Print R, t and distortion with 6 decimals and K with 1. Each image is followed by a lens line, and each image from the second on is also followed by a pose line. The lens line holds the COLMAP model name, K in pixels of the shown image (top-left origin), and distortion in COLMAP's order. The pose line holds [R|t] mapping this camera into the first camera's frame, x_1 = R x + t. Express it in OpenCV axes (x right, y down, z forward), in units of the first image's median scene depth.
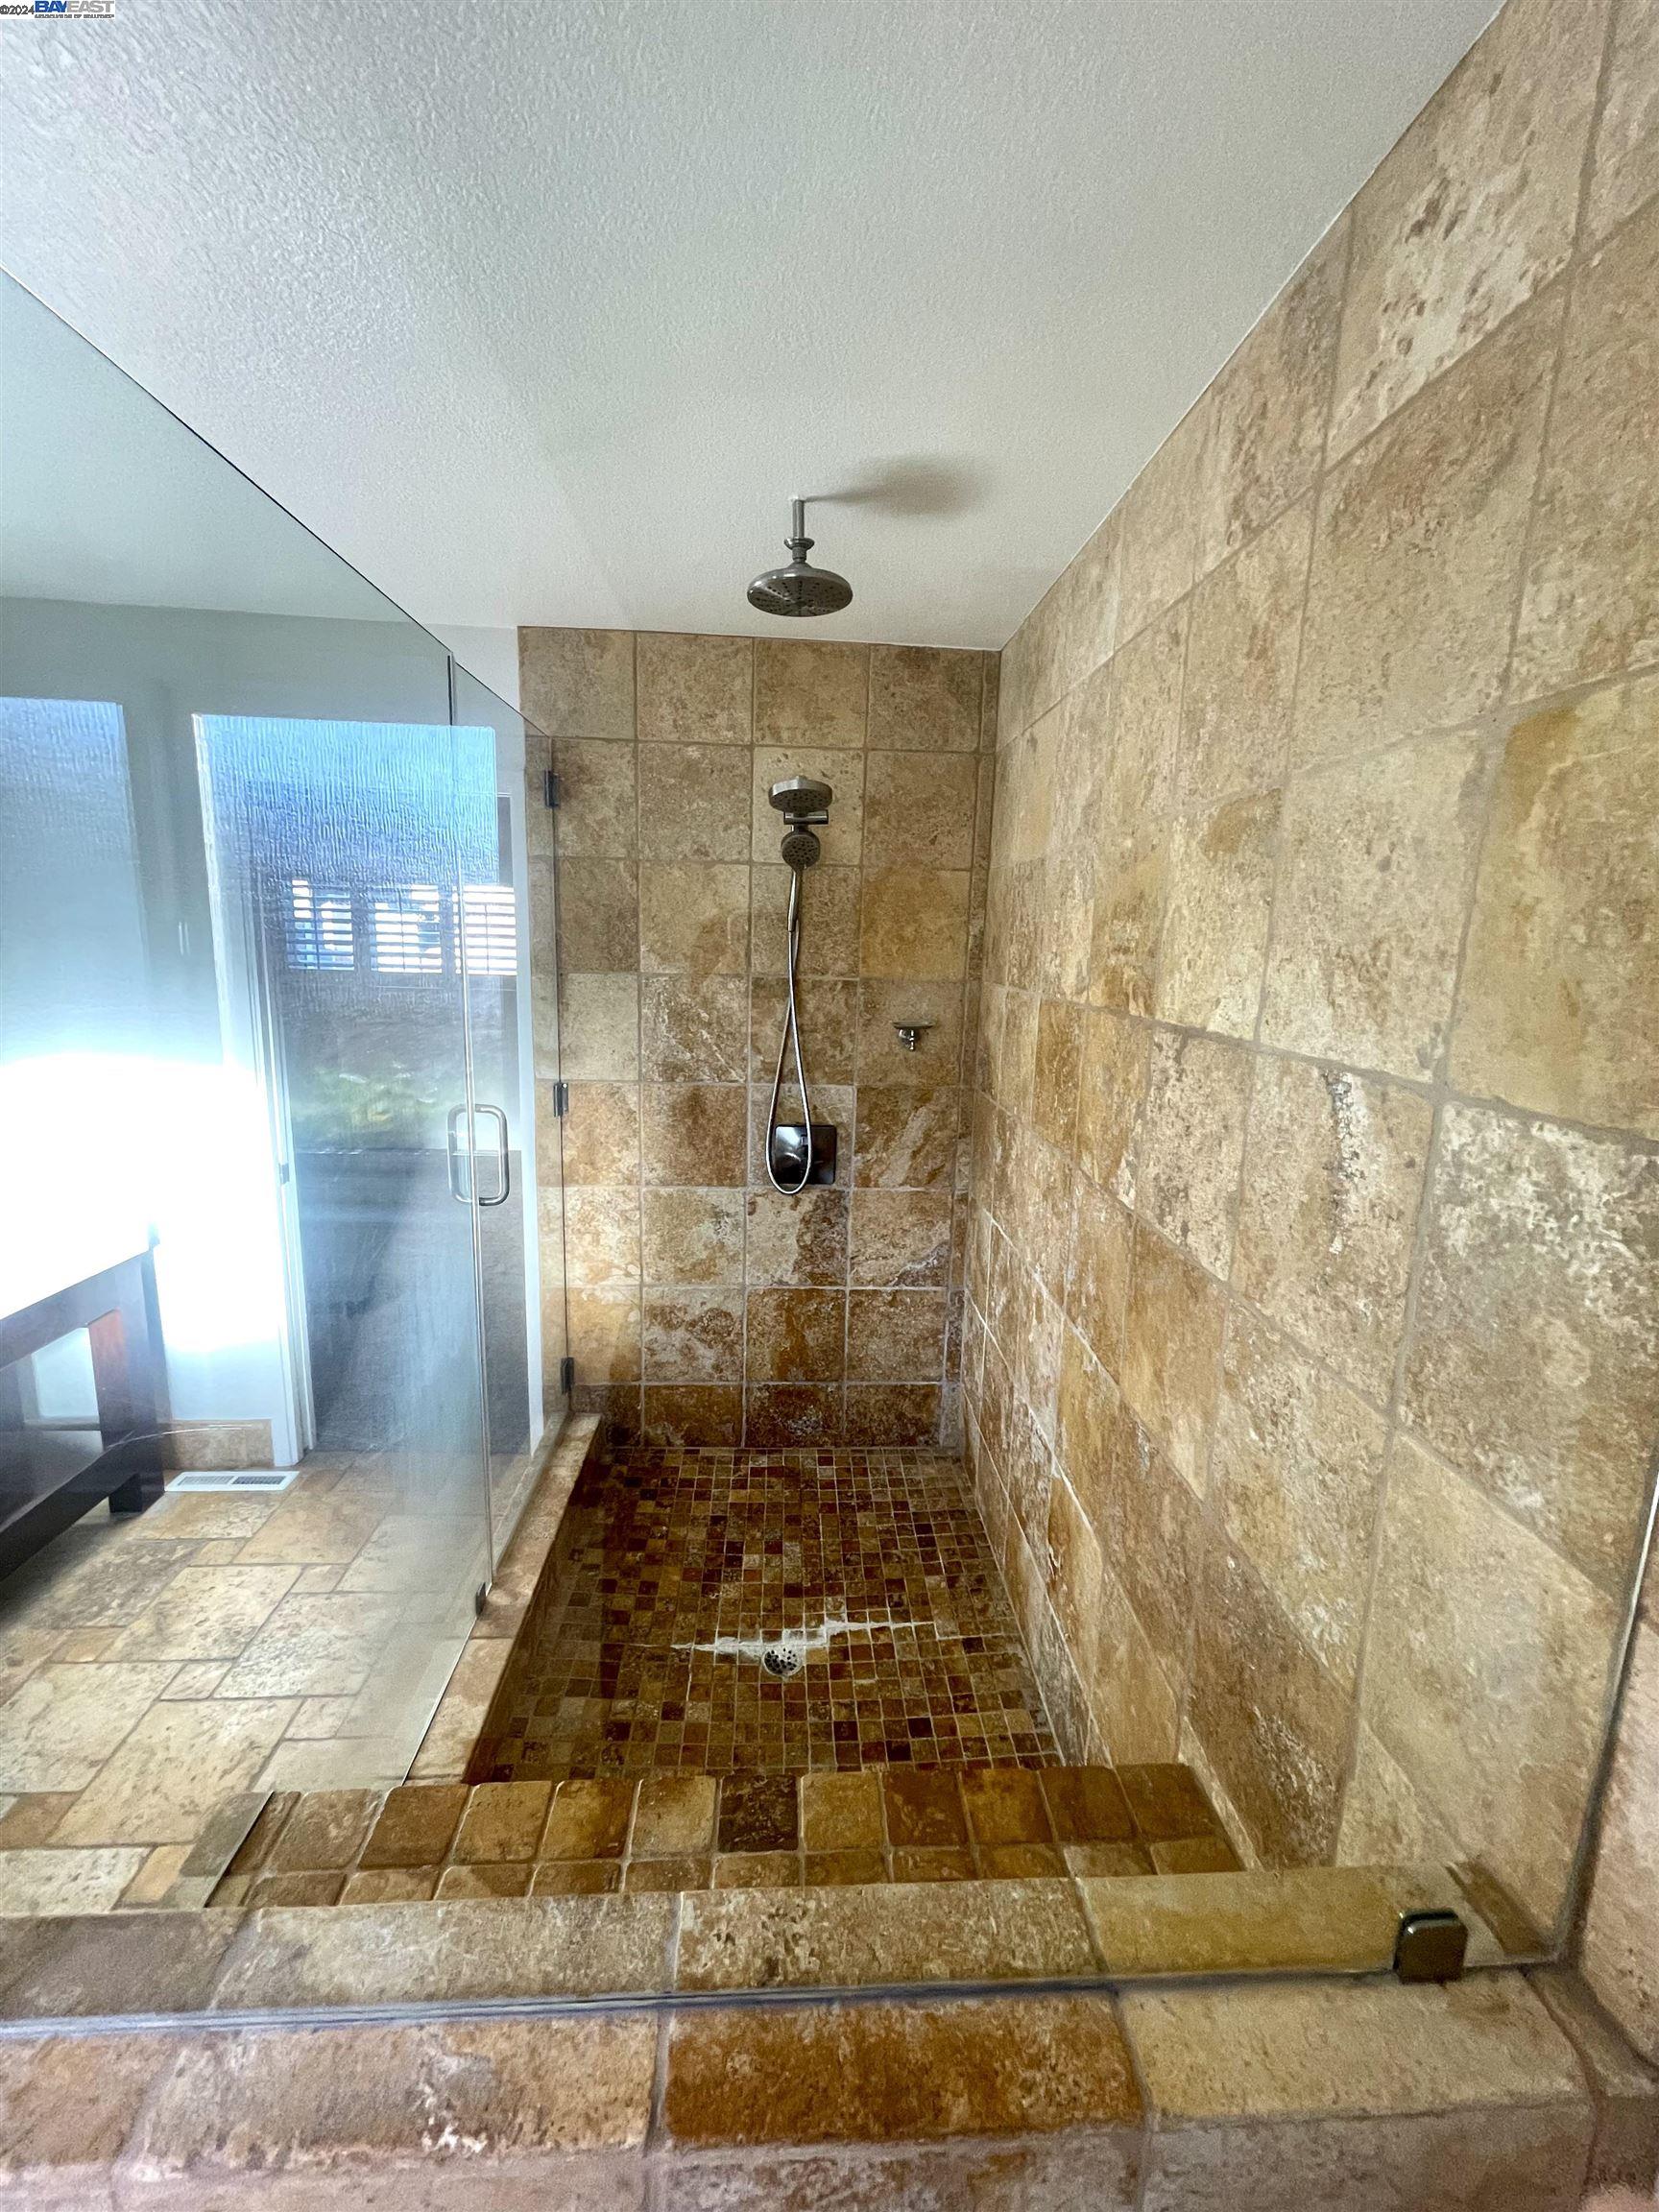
lens RADIAL K [[892.1, 0, 834.1], [0, 892.1, 1097.8], [0, 0, 1]] dist [-0.000157, 0.001078]
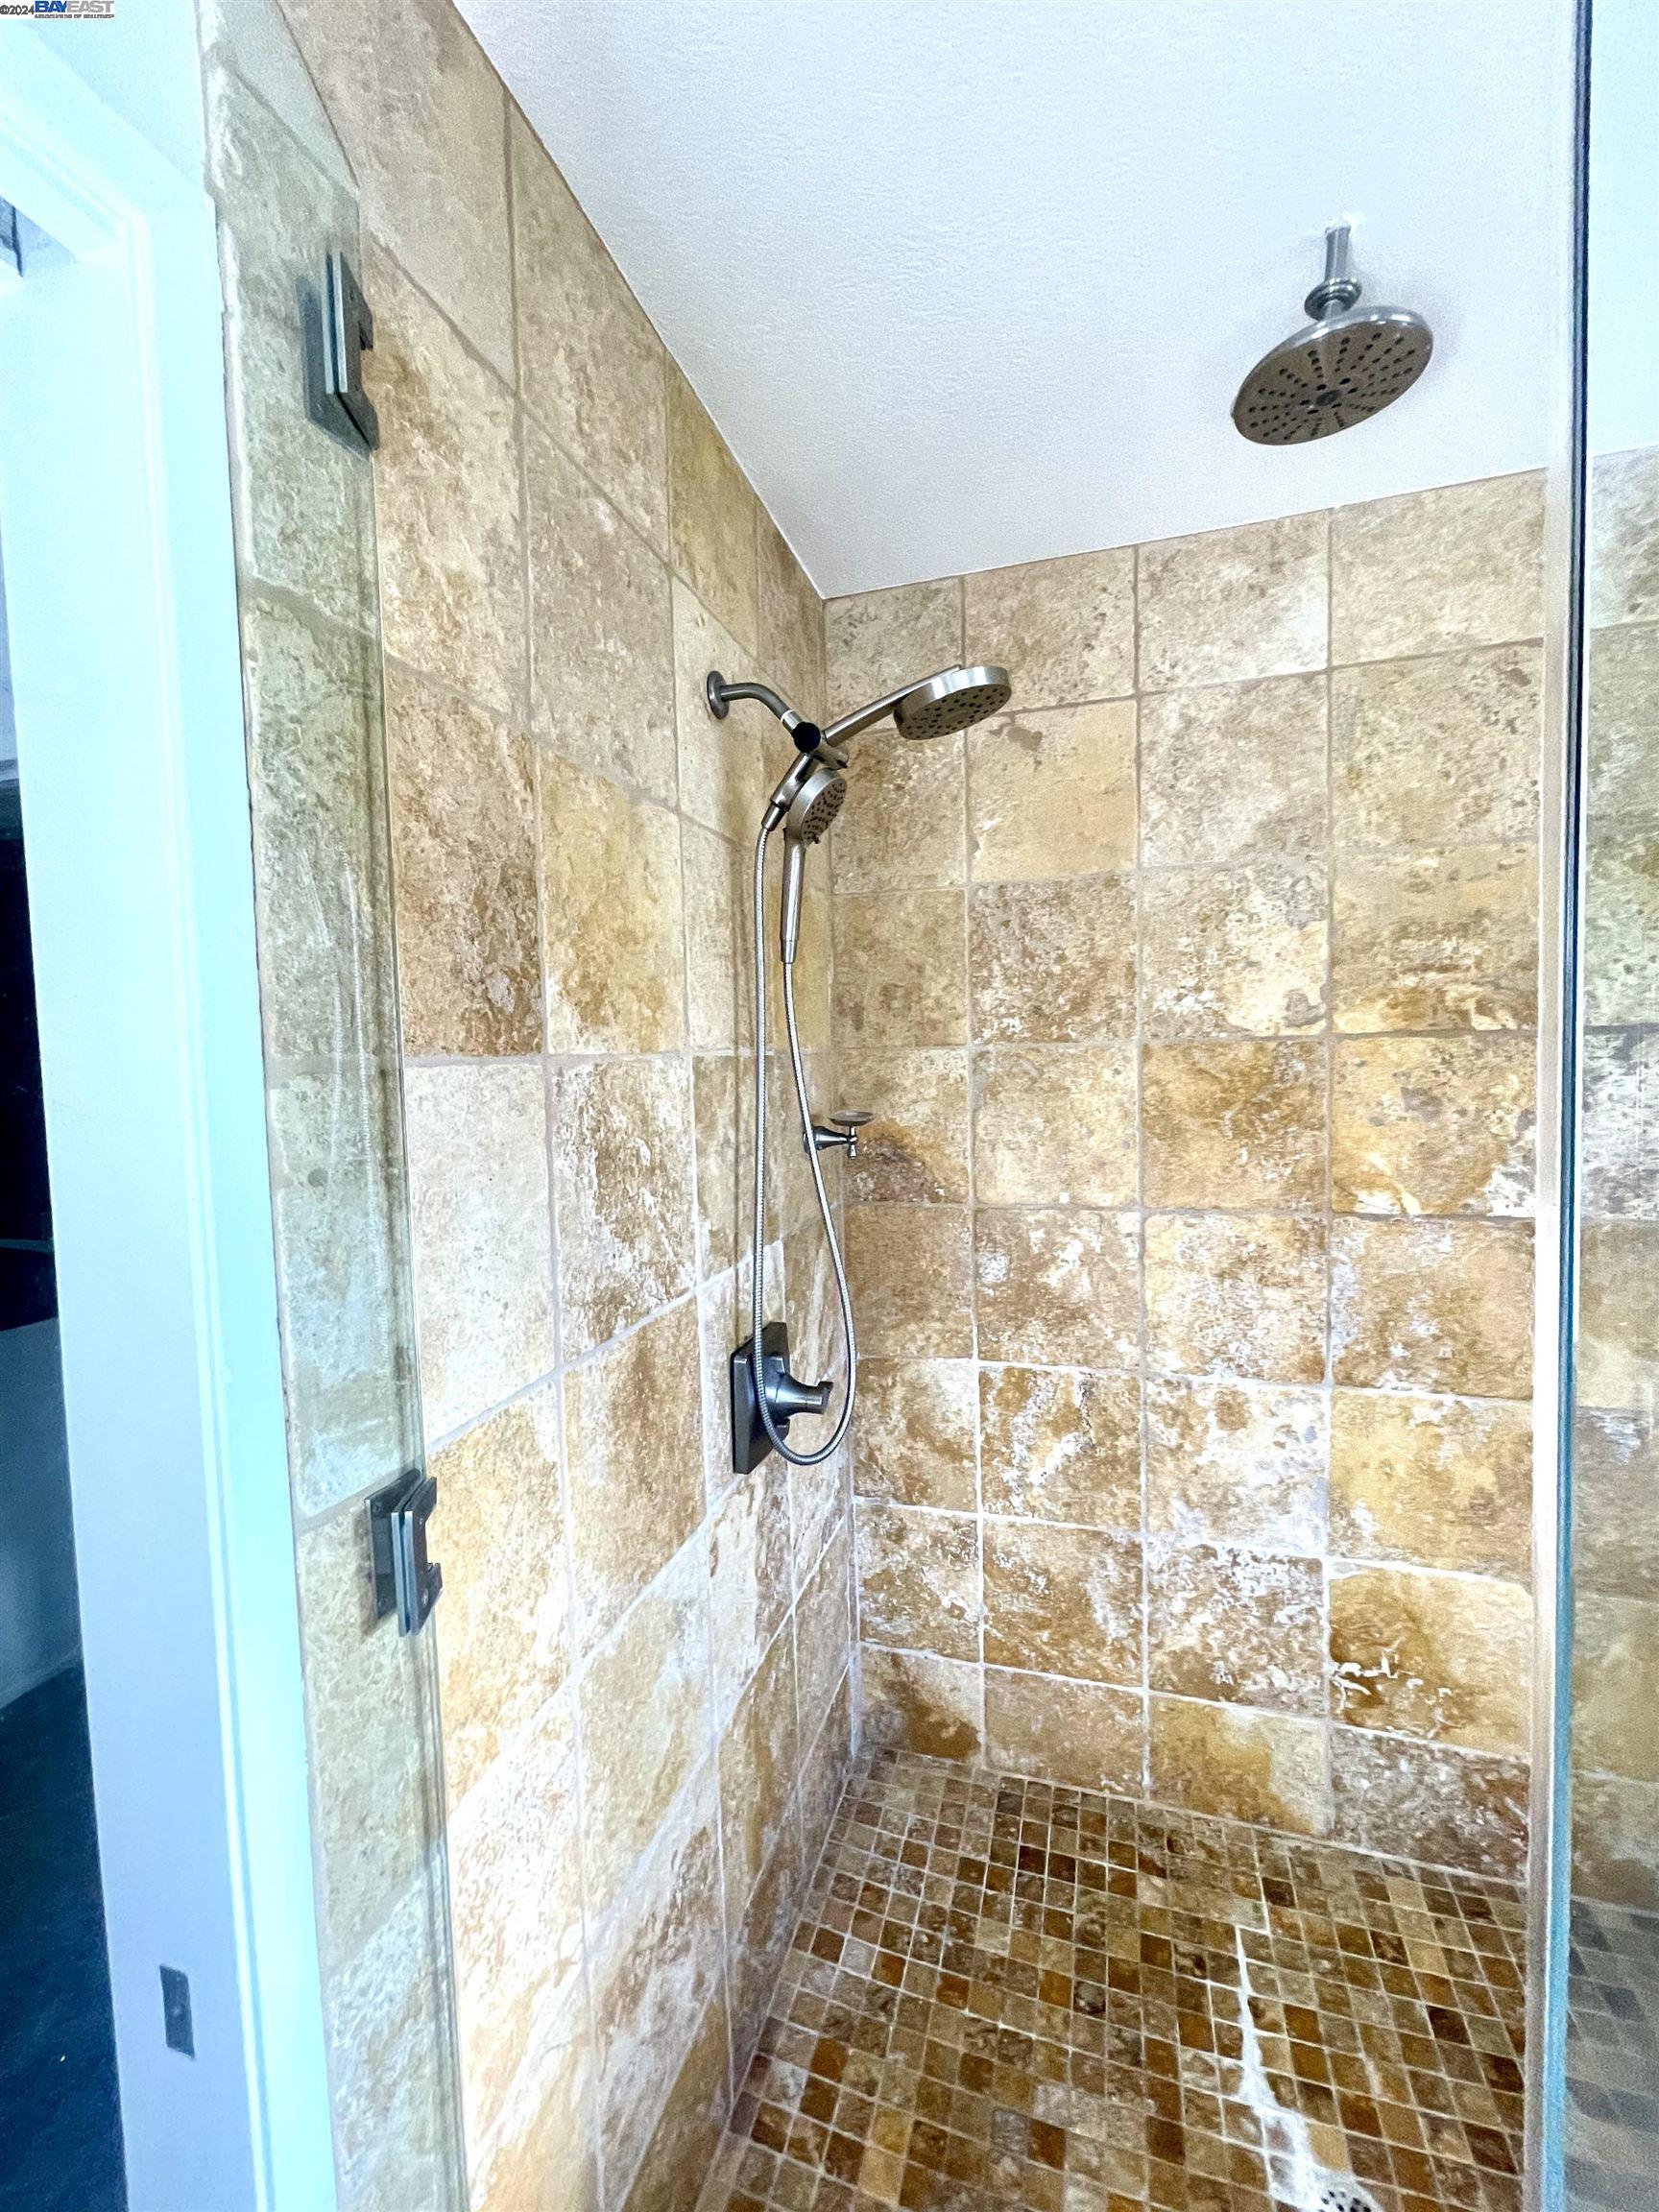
lens RADIAL K [[892.1, 0, 835.3], [0, 892.1, 1101.8], [0, 0, 1]] dist [-0.000157, 0.001078]
pose [[0.346575, -0.090440, 0.933652, -0.505849], [0.205009, 0.978582, 0.018693, -0.106667], [-0.915345, 0.184929, 0.357693, 0.777563]]
